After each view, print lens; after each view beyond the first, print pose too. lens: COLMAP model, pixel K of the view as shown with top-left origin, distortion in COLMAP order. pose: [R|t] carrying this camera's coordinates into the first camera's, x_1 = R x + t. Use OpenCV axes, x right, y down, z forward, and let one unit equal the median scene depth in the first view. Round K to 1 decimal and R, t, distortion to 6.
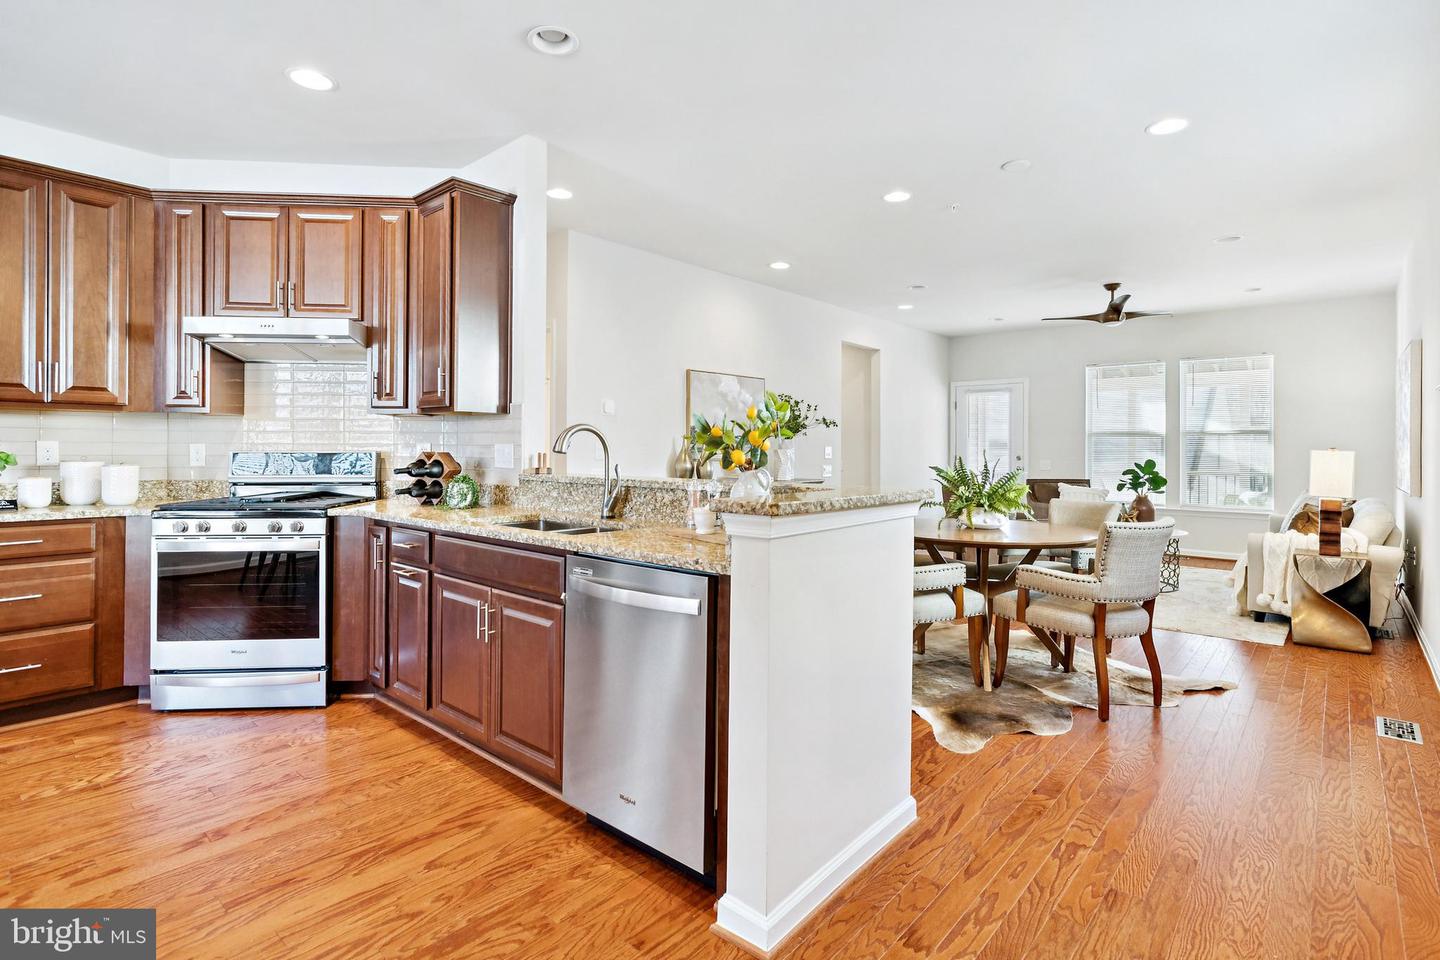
lens RADIAL K [[702.6, 0, 720.8], [0, 702.6, 450.6], [0, 0, 1]] dist [-0.003860, 0.010156]
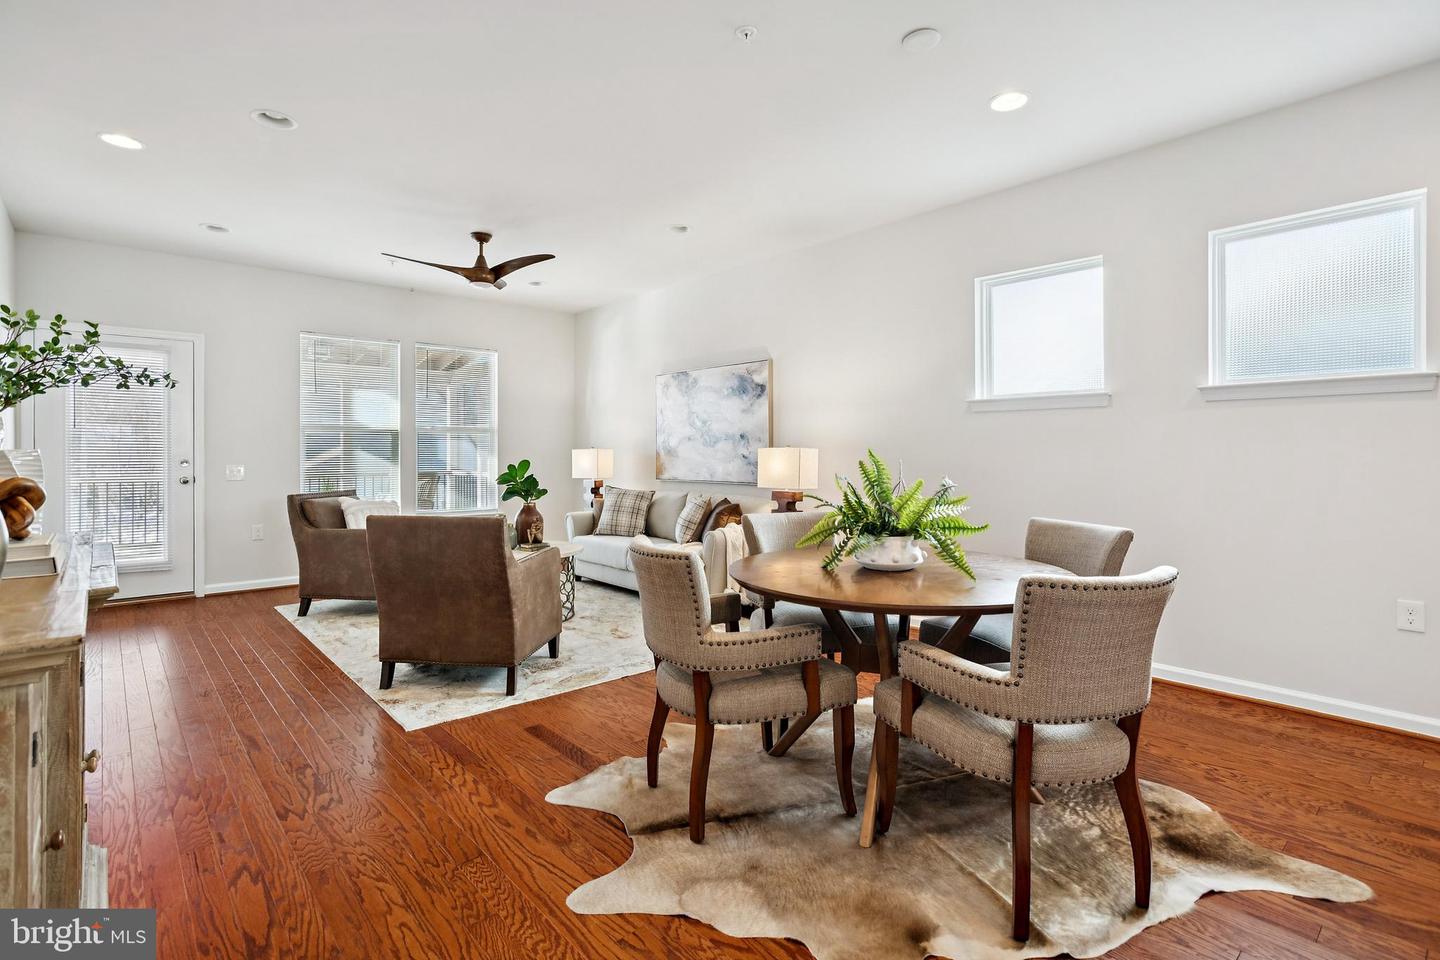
lens RADIAL K [[702.6, 0, 720.8], [0, 702.6, 450.6], [0, 0, 1]] dist [-0.003860, 0.010156]
pose [[0.131916, -0.000369, 0.991261, -0.354980], [-0.000246, 1.000000, 0.000405, 0.003190], [-0.991261, -0.000297, 0.131916, 1.287604]]
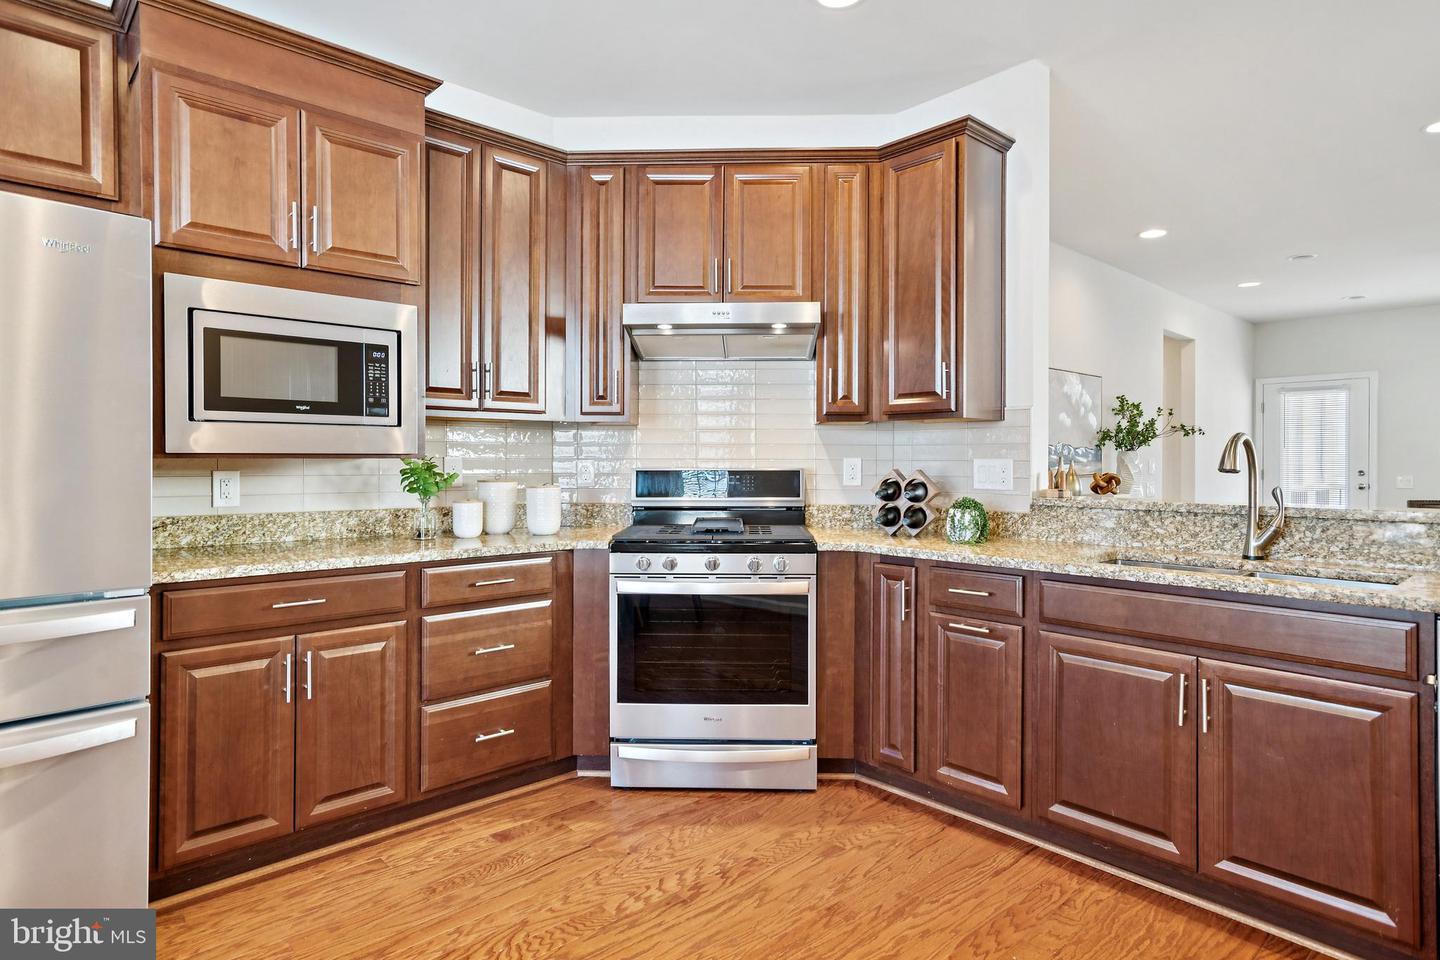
lens RADIAL K [[791.0, 0, 724.5], [0, 791.0, 464.7], [0, 0, 1]] dist [-0.002678, 0.015274]
pose [[0.994950, -0.002392, -0.100343, -0.567694], [0.002687, 0.999992, 0.002803, -0.006750], [0.100335, -0.003058, 0.994949, 0.100667]]
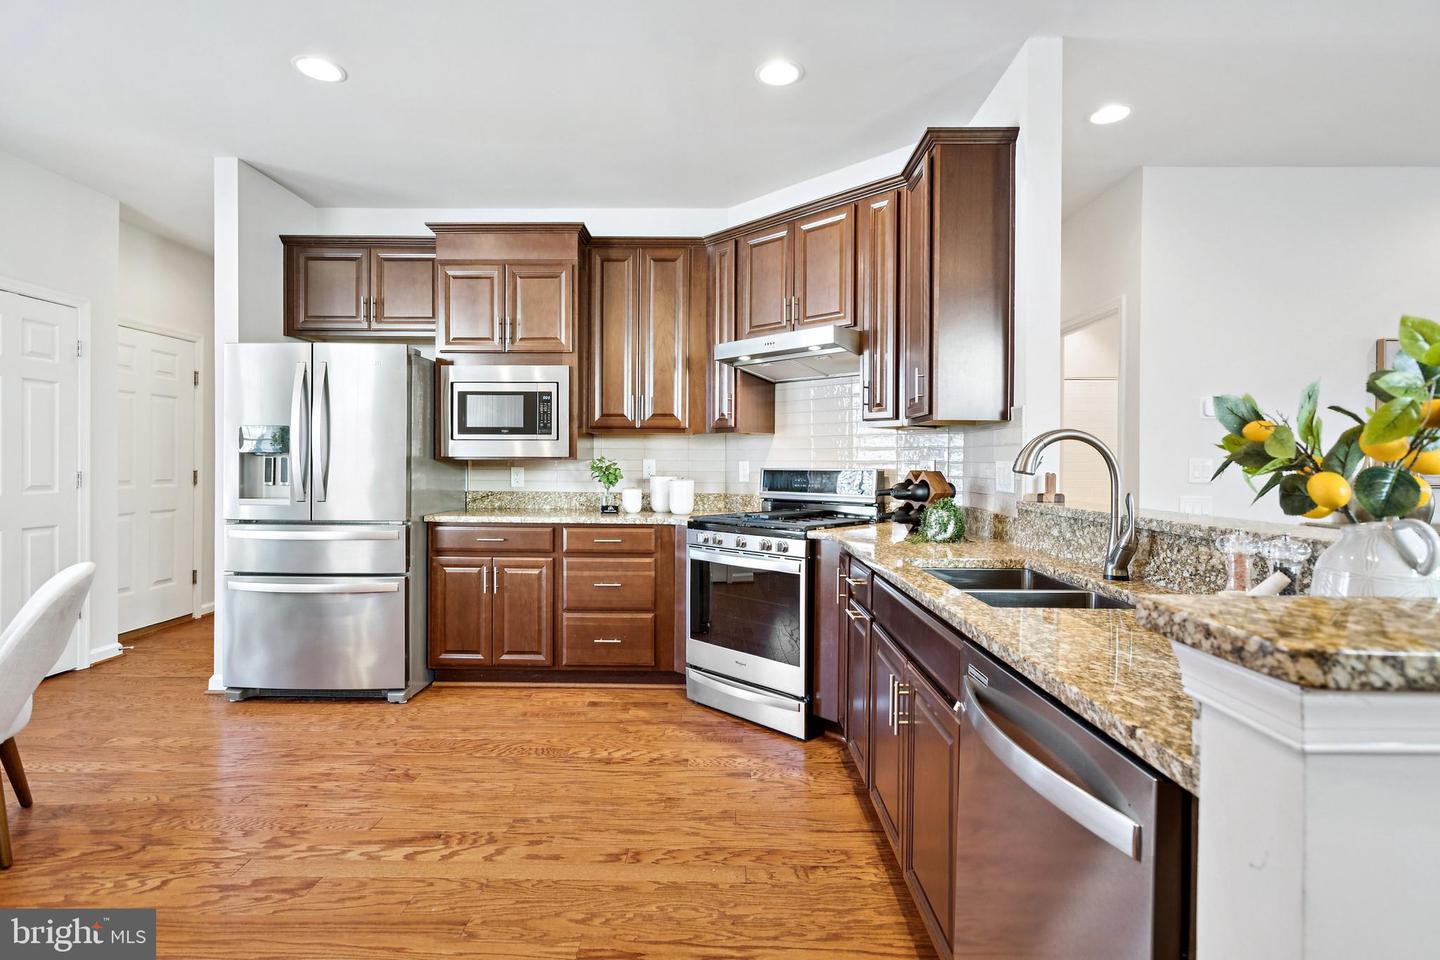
lens RADIAL K [[701.5, 0, 724.0], [0, 701.5, 470.0], [0, 0, 1]] dist [-0.004212, 0.000623]
pose [[0.659268, 0.006556, -0.751879, 0.068842], [-0.004159, 0.999978, 0.005073, -0.001996], [0.751896, -0.000218, 0.659281, 0.297936]]
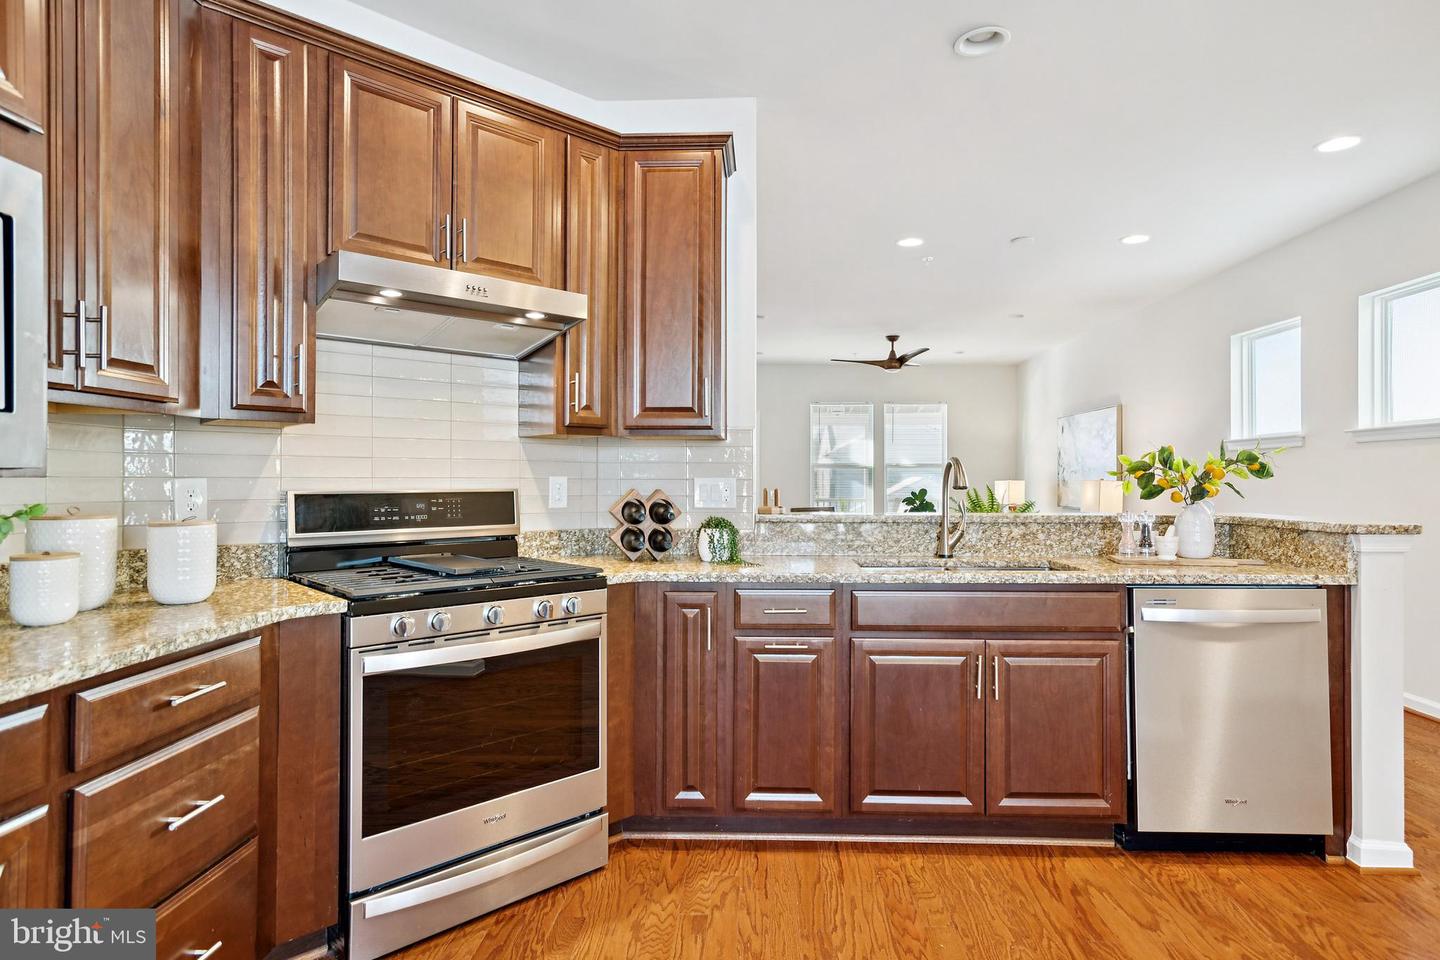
lens RADIAL K [[792.0, 0, 736.7], [0, 792.0, 479.2], [0, 0, 1]] dist [-0.002393, 0.018611]
pose [[0.772655, -0.003897, 0.634814, -0.938355], [0.004541, 0.999990, 0.000612, -0.008828], [-0.634810, 0.002410, 0.772665, 0.324976]]
